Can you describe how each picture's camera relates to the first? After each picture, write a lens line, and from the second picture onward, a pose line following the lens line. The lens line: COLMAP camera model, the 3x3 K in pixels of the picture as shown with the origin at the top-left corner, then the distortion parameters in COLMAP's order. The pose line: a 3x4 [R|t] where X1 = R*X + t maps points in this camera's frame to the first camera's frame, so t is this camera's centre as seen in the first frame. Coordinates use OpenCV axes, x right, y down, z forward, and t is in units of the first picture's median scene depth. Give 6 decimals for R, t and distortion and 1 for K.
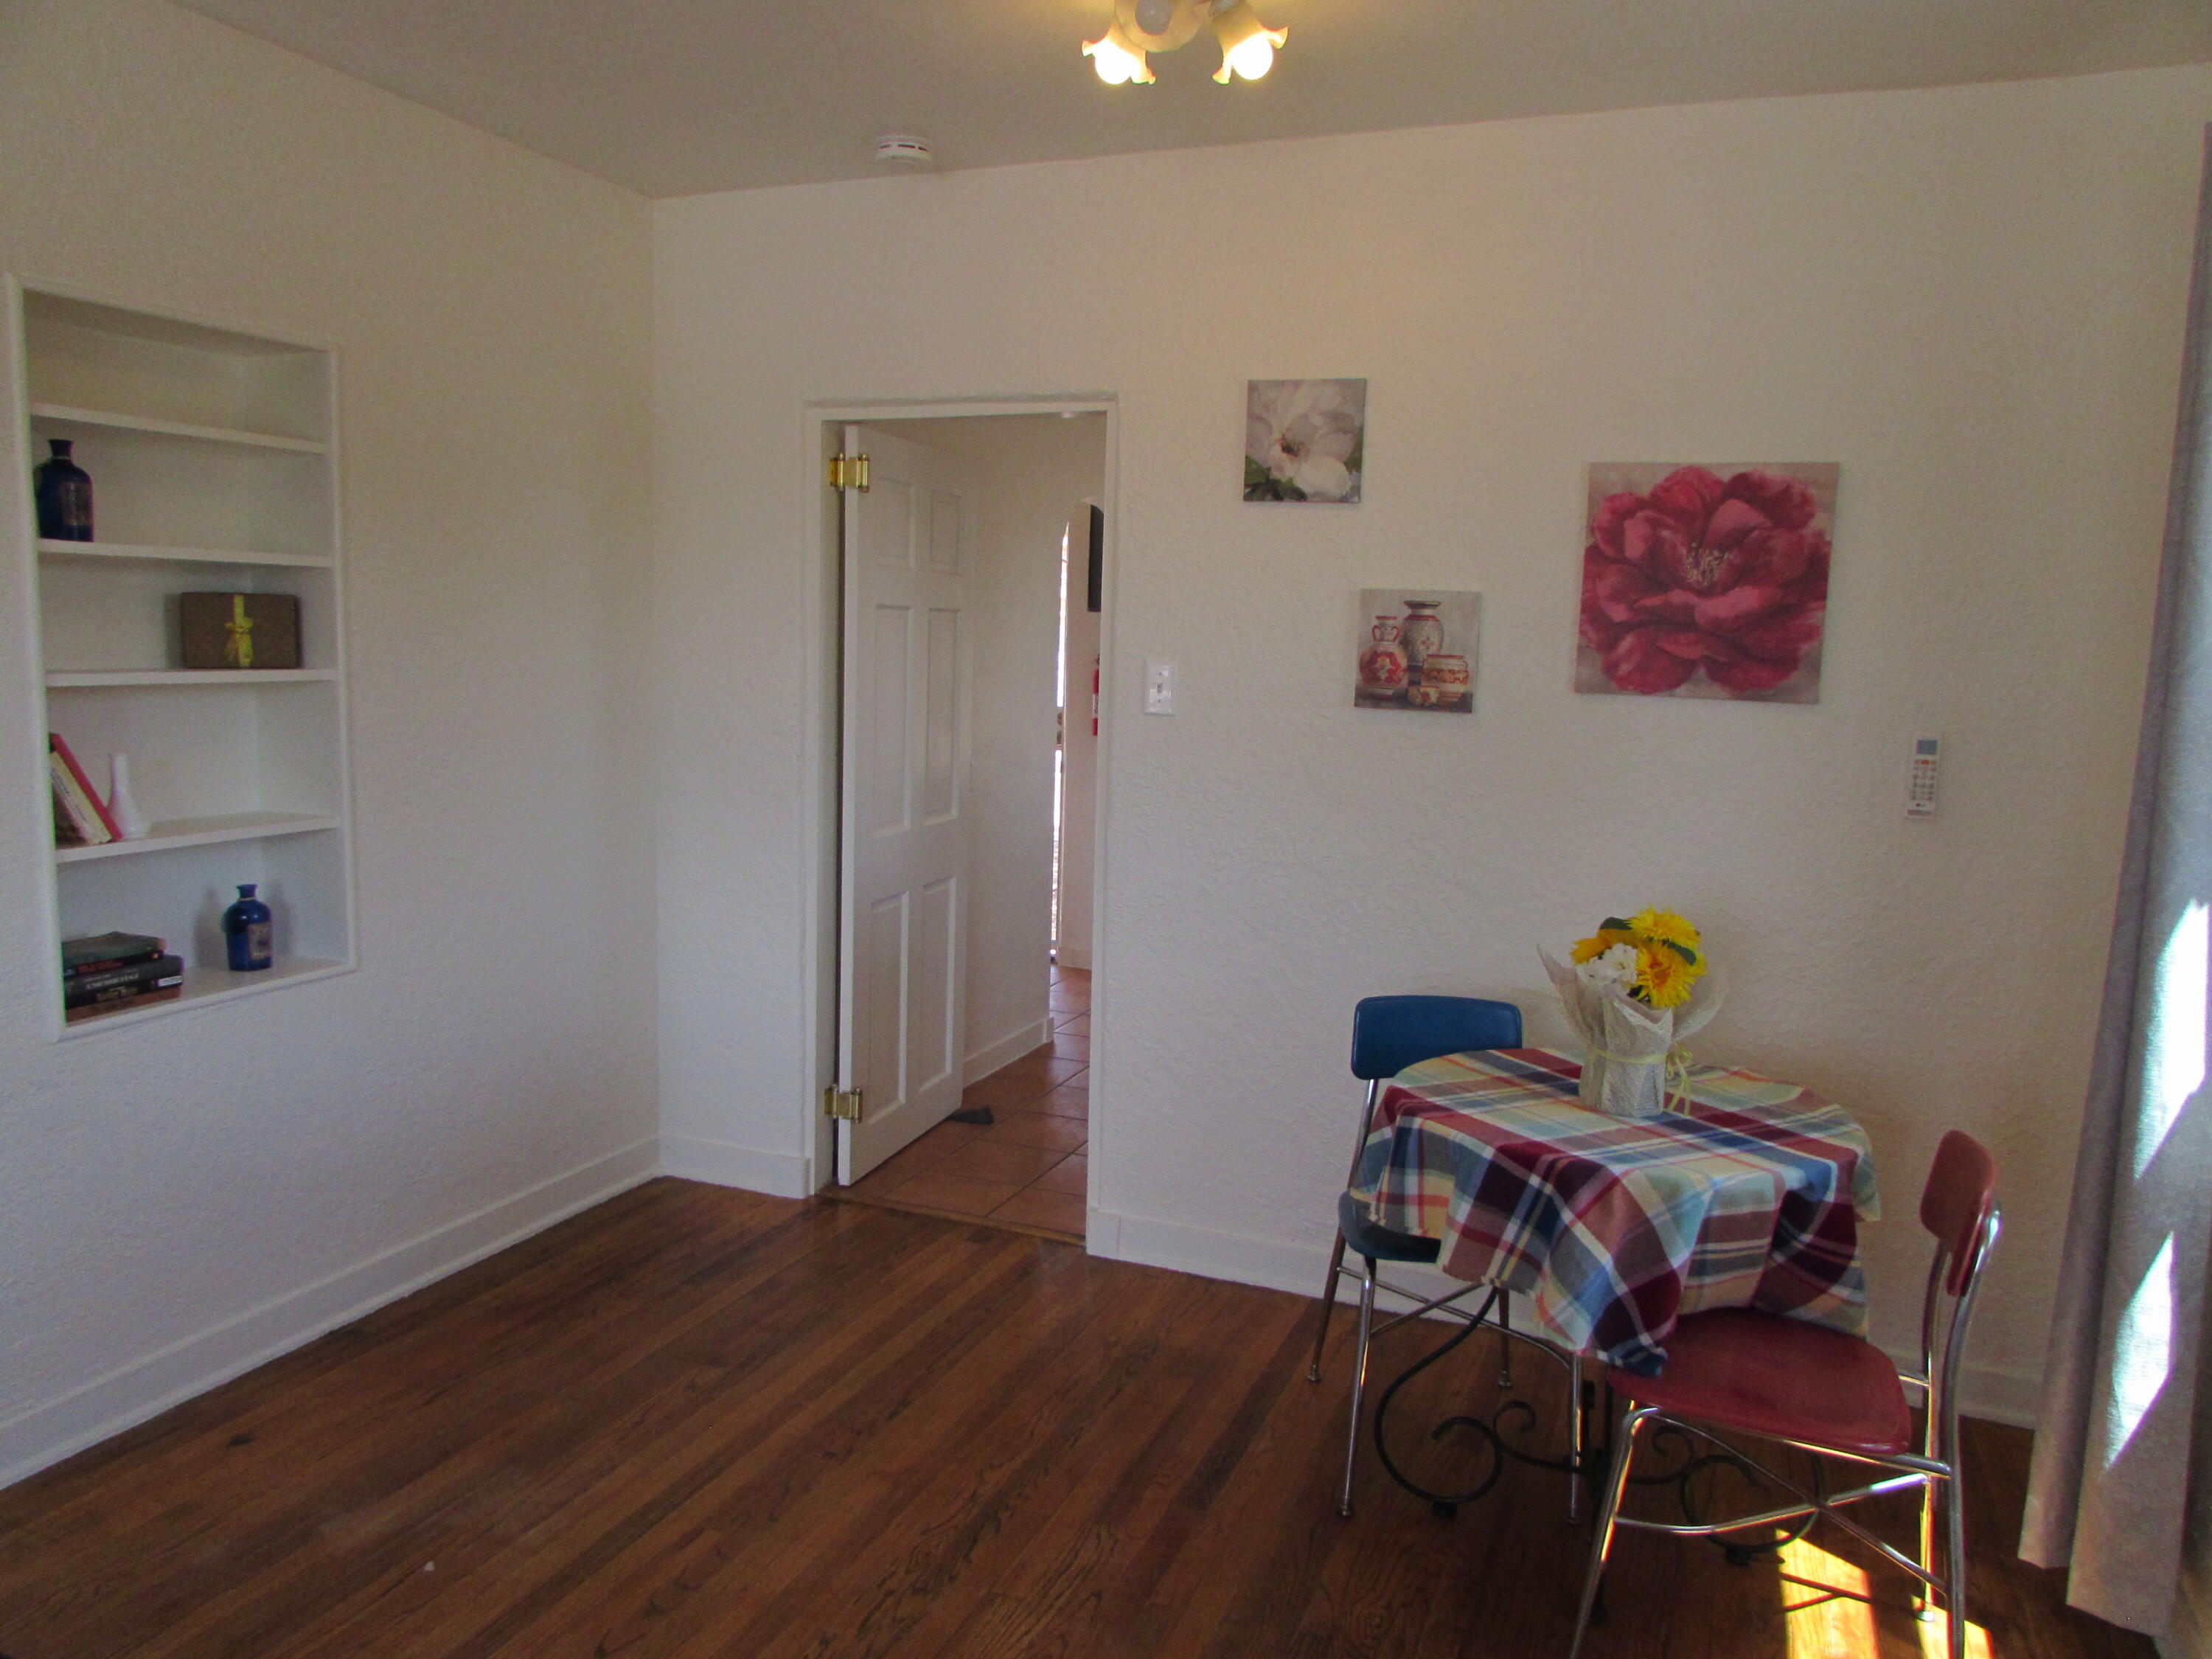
lens RADIAL K [[1567.5, 0, 1116.8], [0, 1567.5, 823.9], [0, 0, 1]] dist [-0.040664, 0.025443]
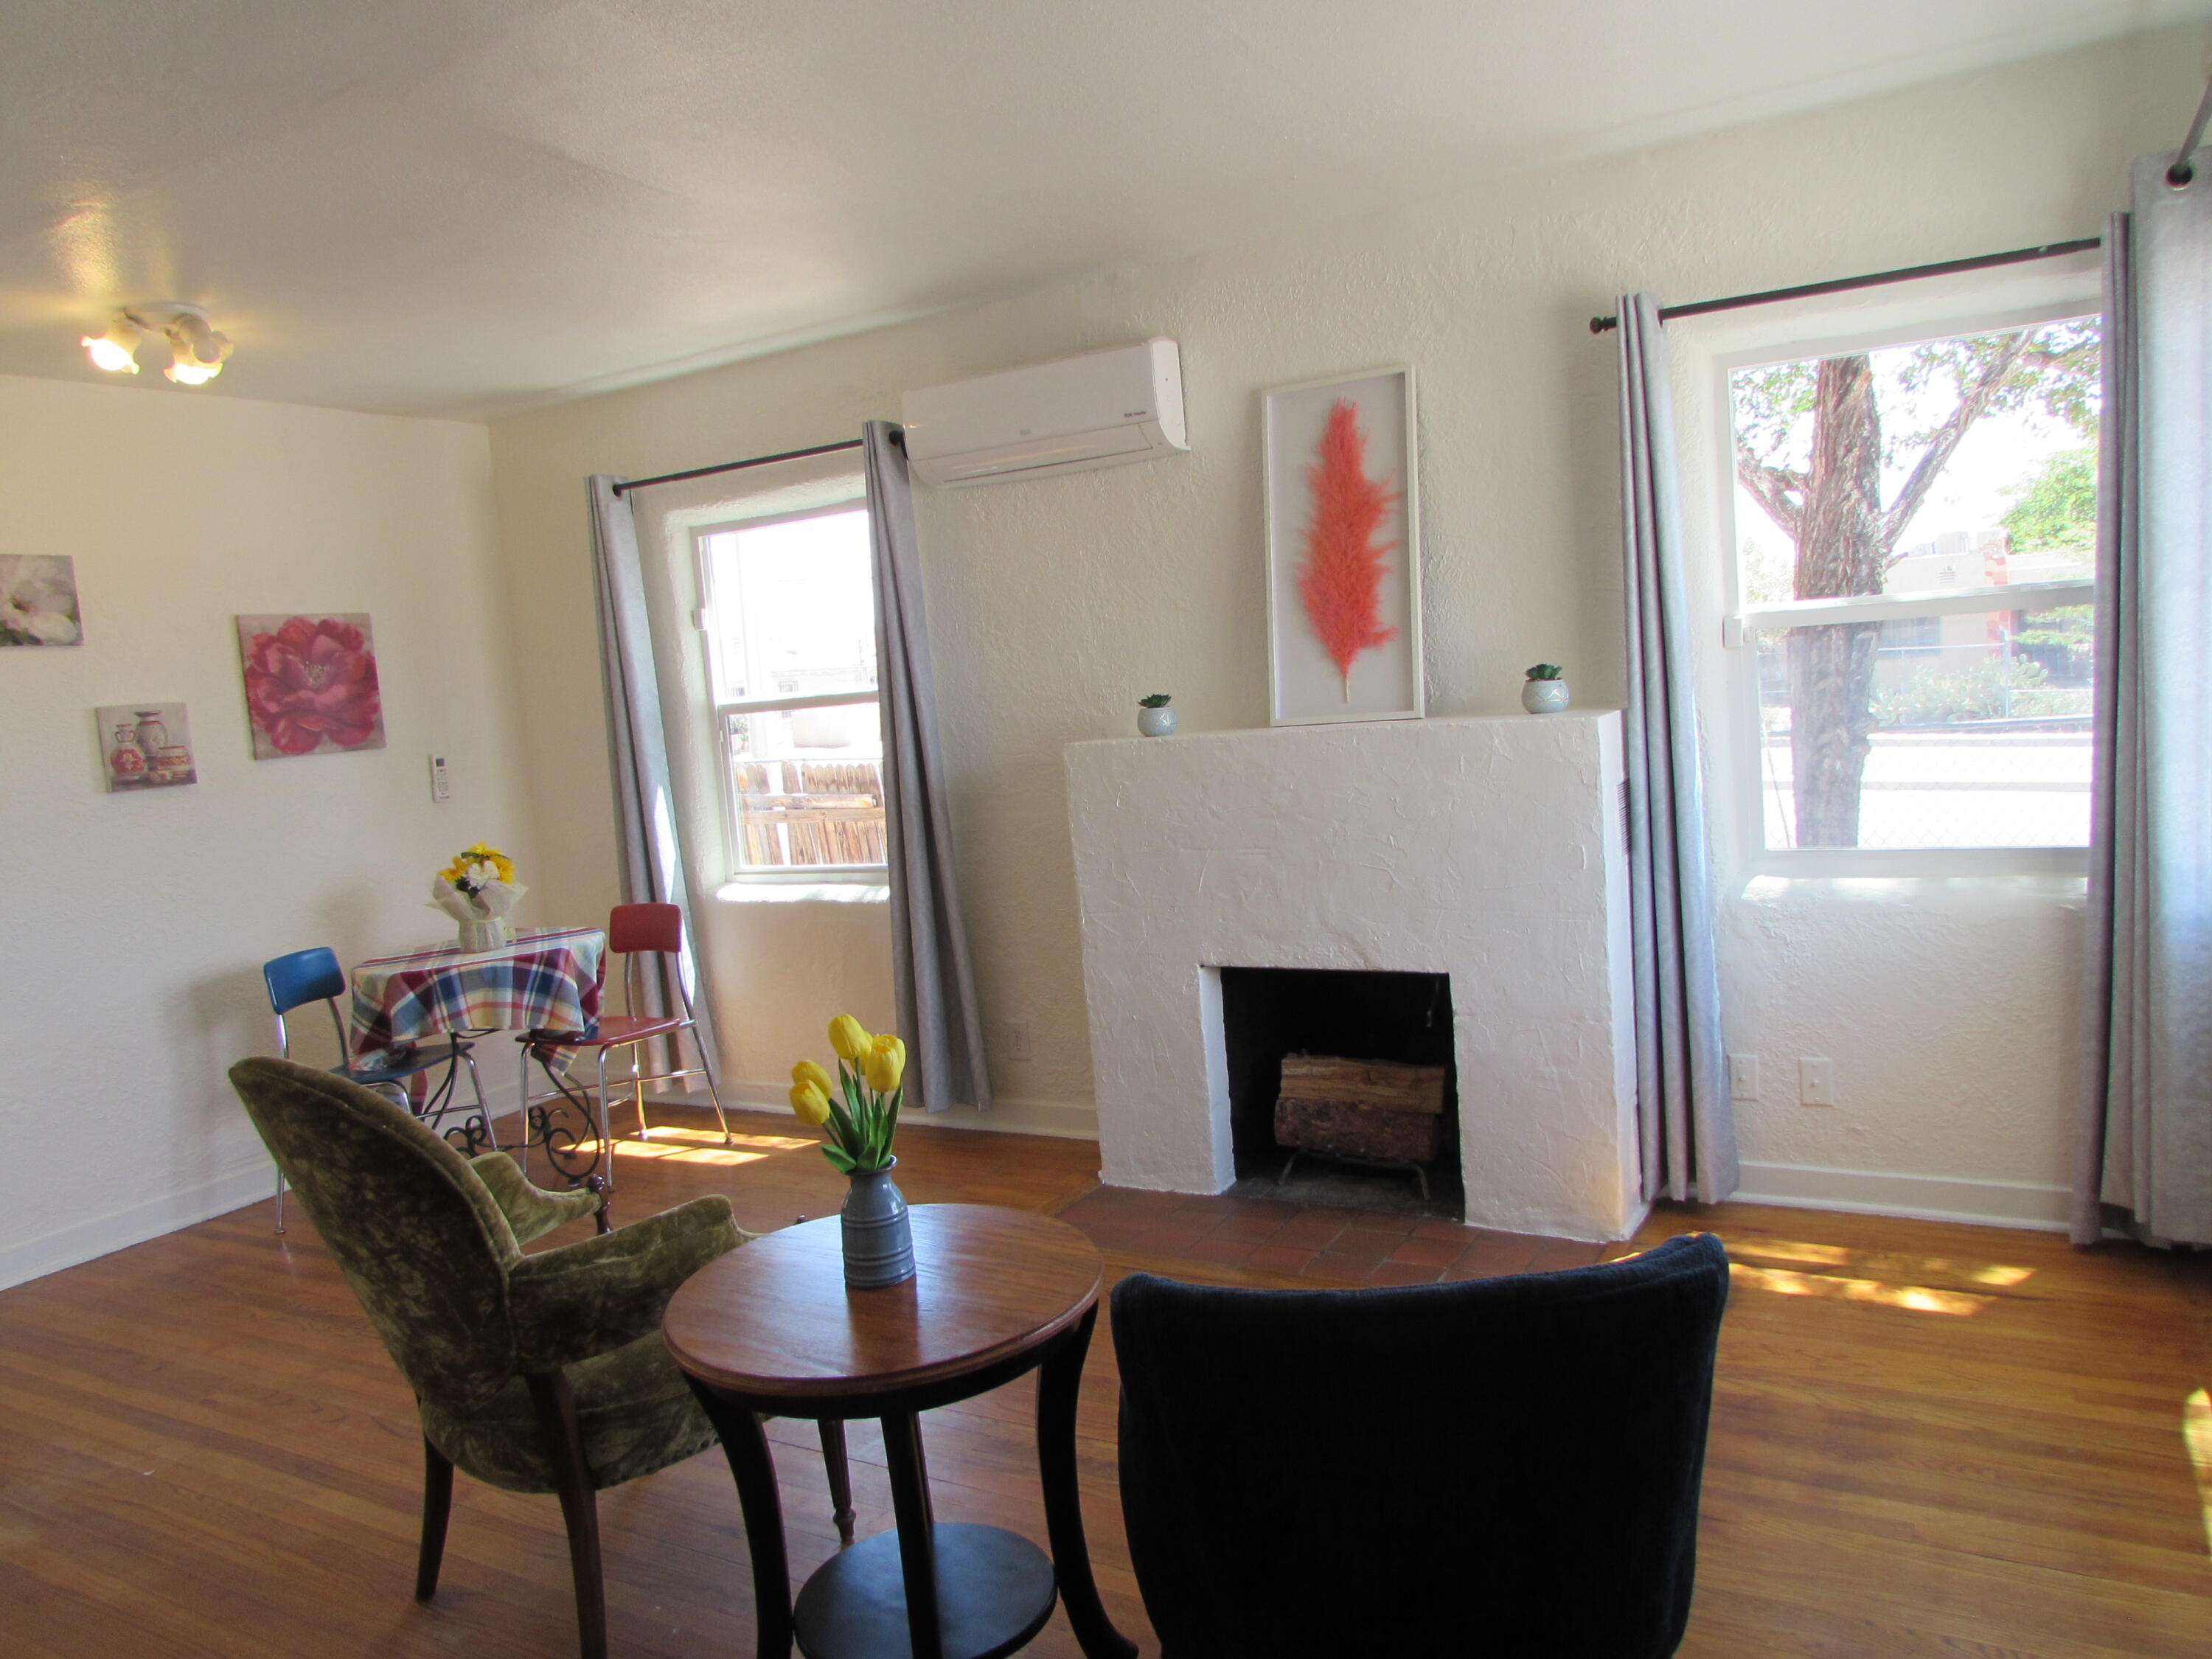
lens RADIAL K [[1567.5, 0, 1116.8], [0, 1567.5, 823.9], [0, 0, 1]] dist [-0.040664, 0.025443]
pose [[0.137777, -0.140853, 0.980397, -1.145267], [0.211883, 0.971114, 0.109743, -0.010761], [-0.967535, 0.192609, 0.163642, -0.072826]]
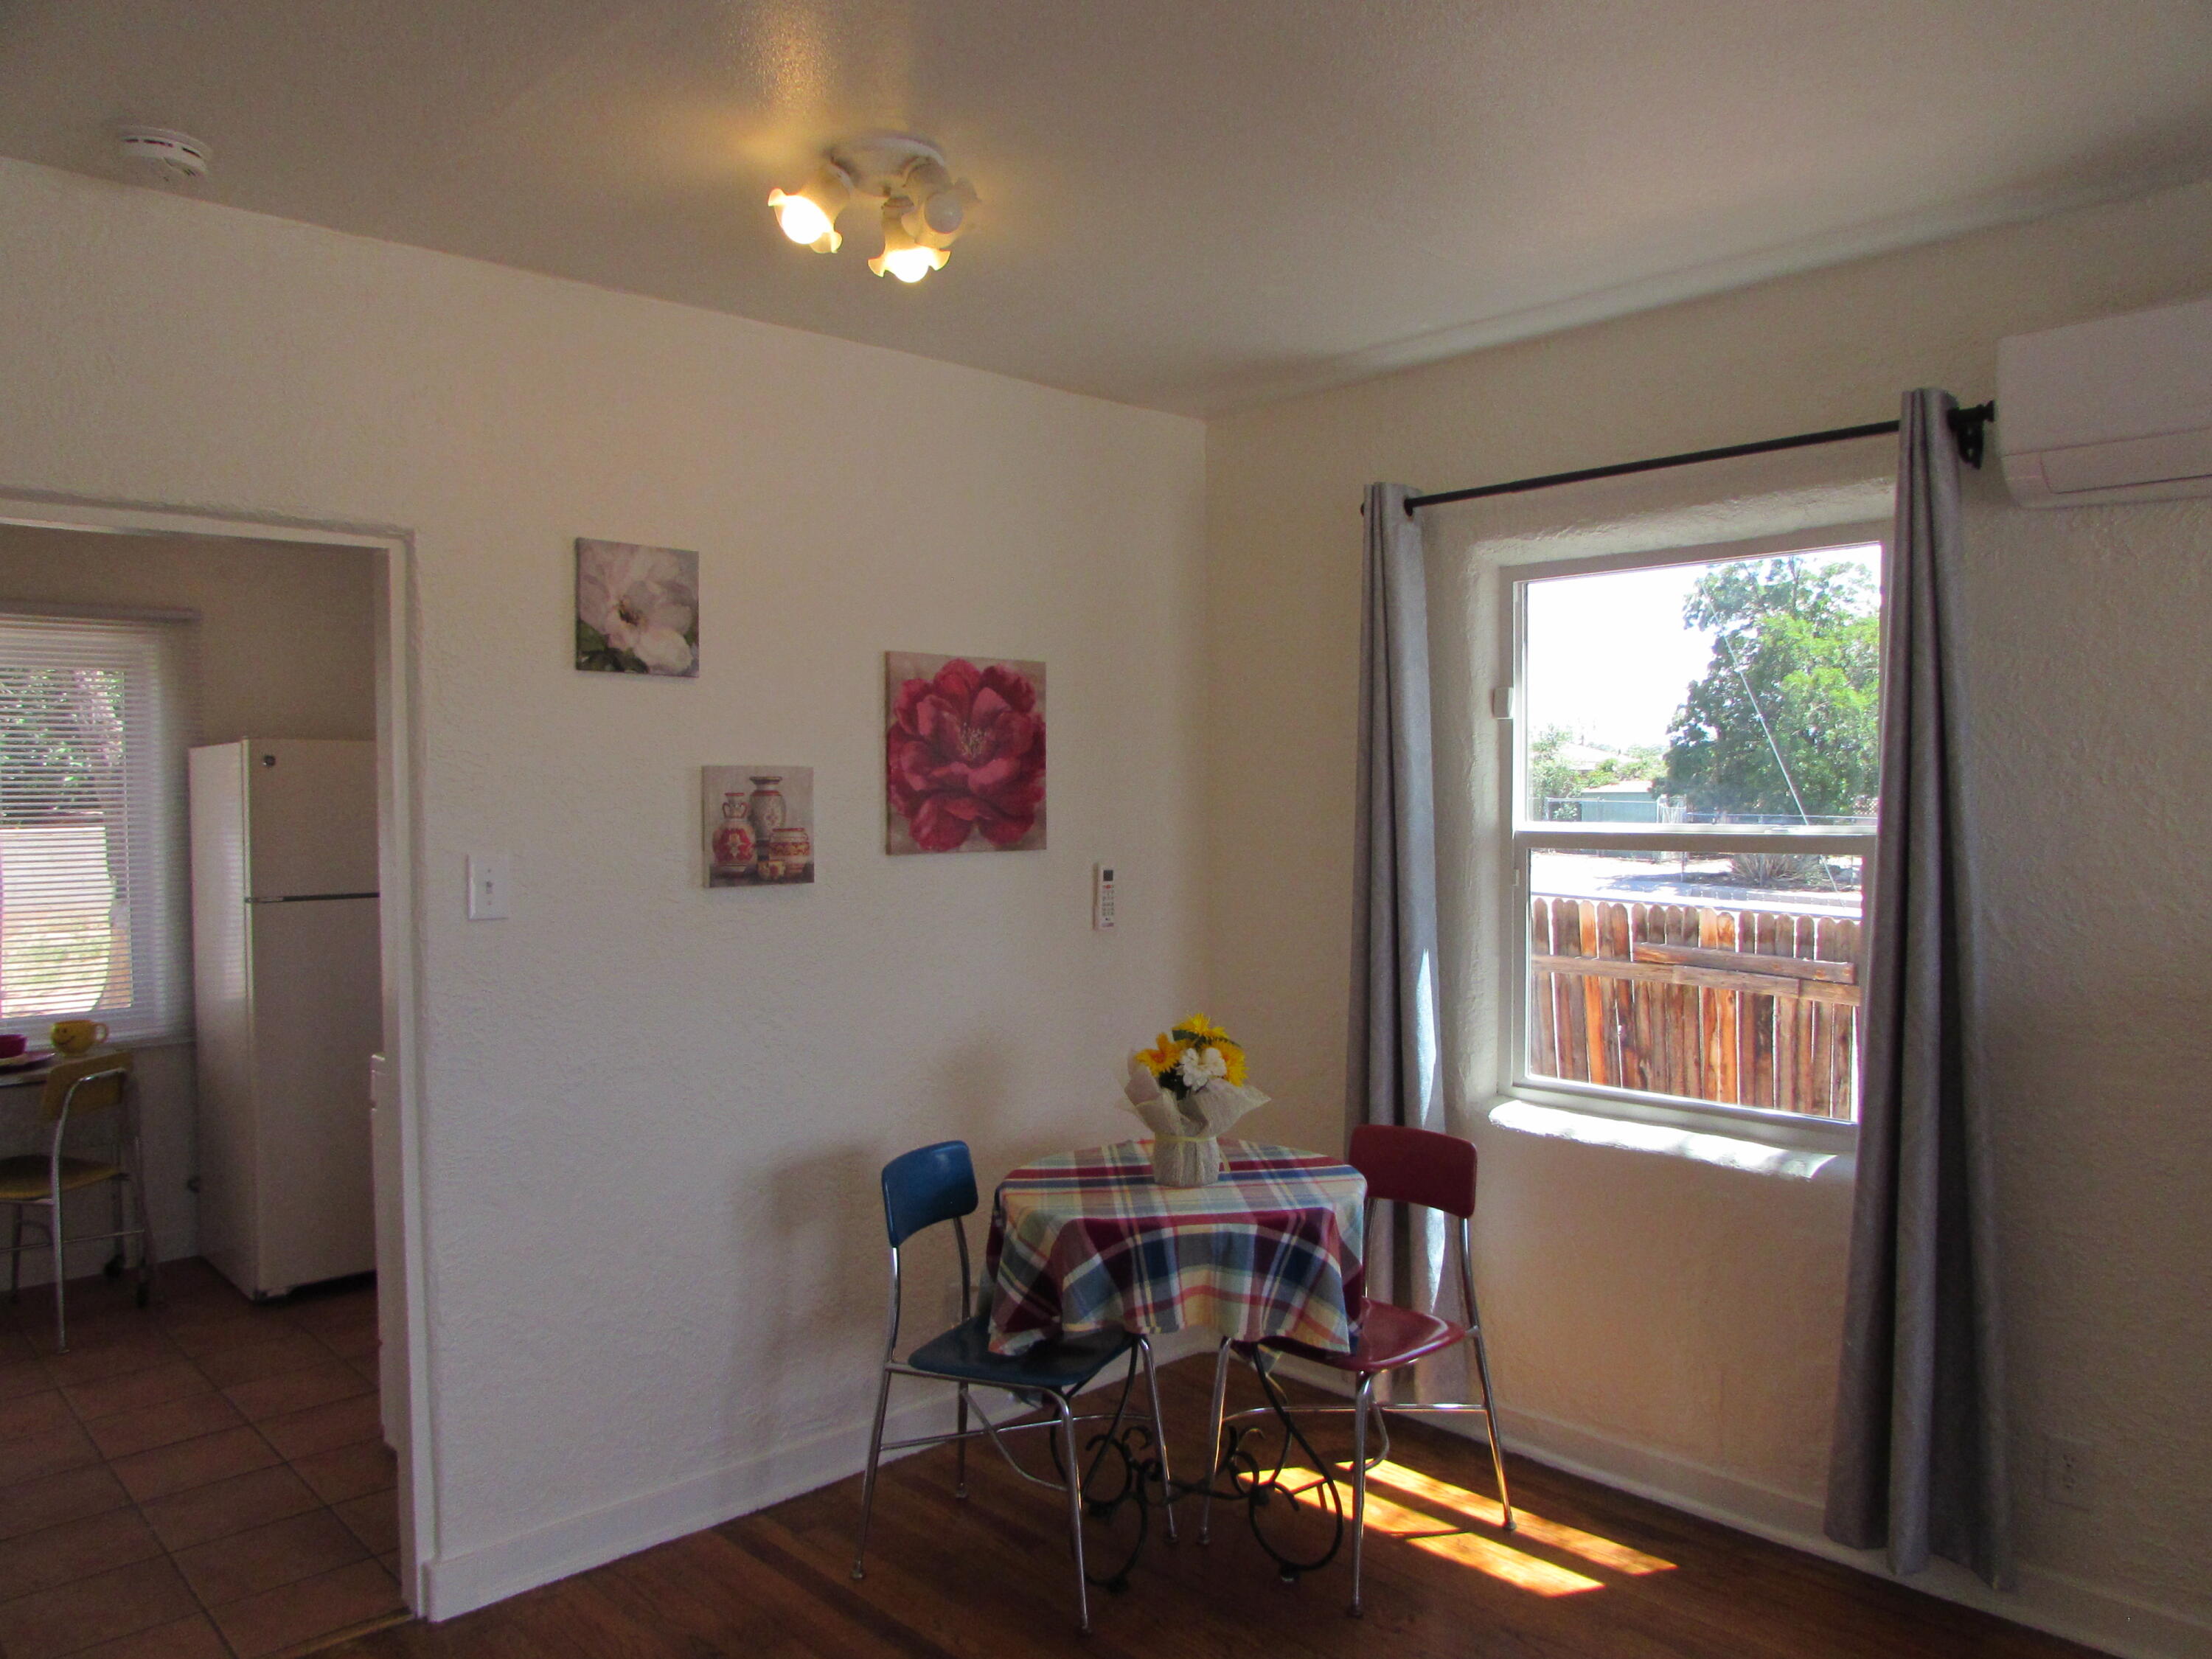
lens RADIAL K [[1567.5, 0, 1116.8], [0, 1567.5, 823.9], [0, 0, 1]] dist [-0.040664, 0.025443]
pose [[0.423926, -0.052418, 0.904179, -0.657421], [0.130951, 0.991381, -0.003923, -0.083140], [-0.896180, 0.120066, 0.427137, 0.390448]]
